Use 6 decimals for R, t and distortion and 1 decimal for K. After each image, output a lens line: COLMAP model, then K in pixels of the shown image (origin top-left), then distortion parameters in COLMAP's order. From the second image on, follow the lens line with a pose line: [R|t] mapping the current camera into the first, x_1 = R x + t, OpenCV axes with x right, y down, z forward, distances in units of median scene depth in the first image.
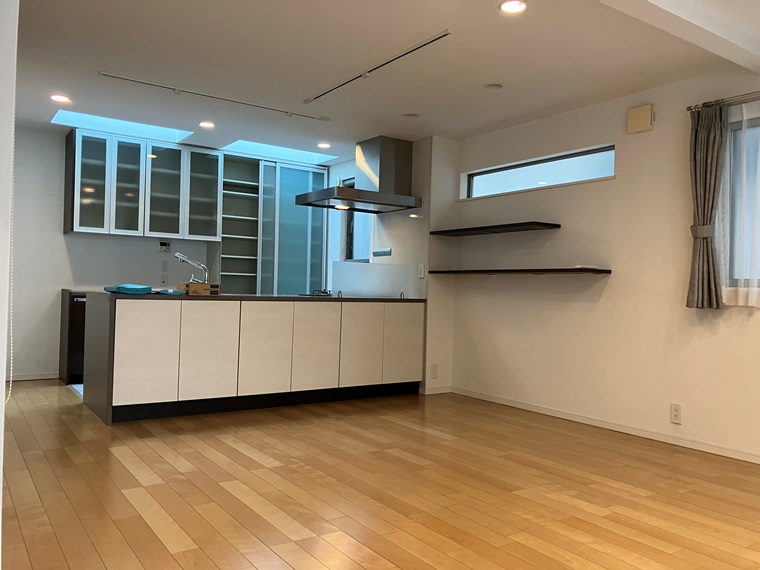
lens RADIAL K [[623.9, 0, 380.0], [0, 623.9, 285.0], [0, 0, 1]] dist [-0.003339, -0.001954]
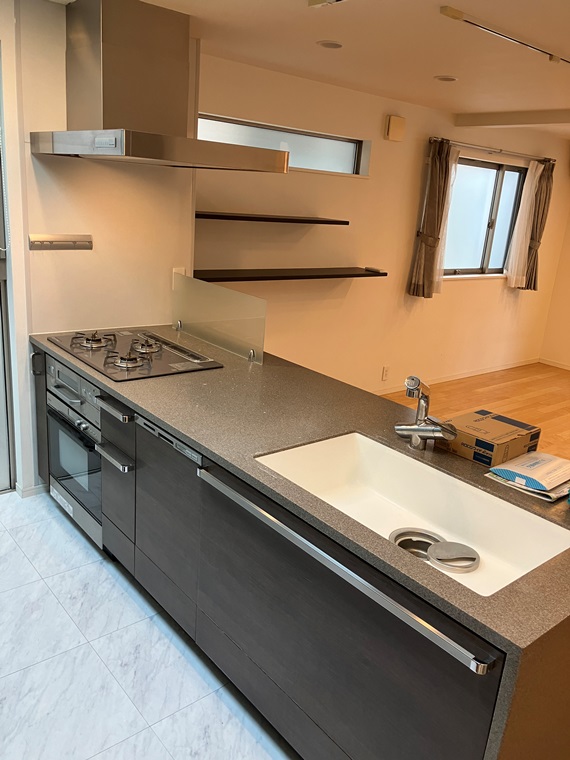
lens RADIAL K [[623.9, 0, 285.0], [0, 623.9, 380.0], [0, 0, 1]] dist [-0.003339, -0.001954]
pose [[-0.088556, -0.320411, 0.943130, -0.553507], [-0.084450, 0.945856, 0.313408, -0.130453], [-0.992485, -0.051893, -0.110820, 0.975207]]
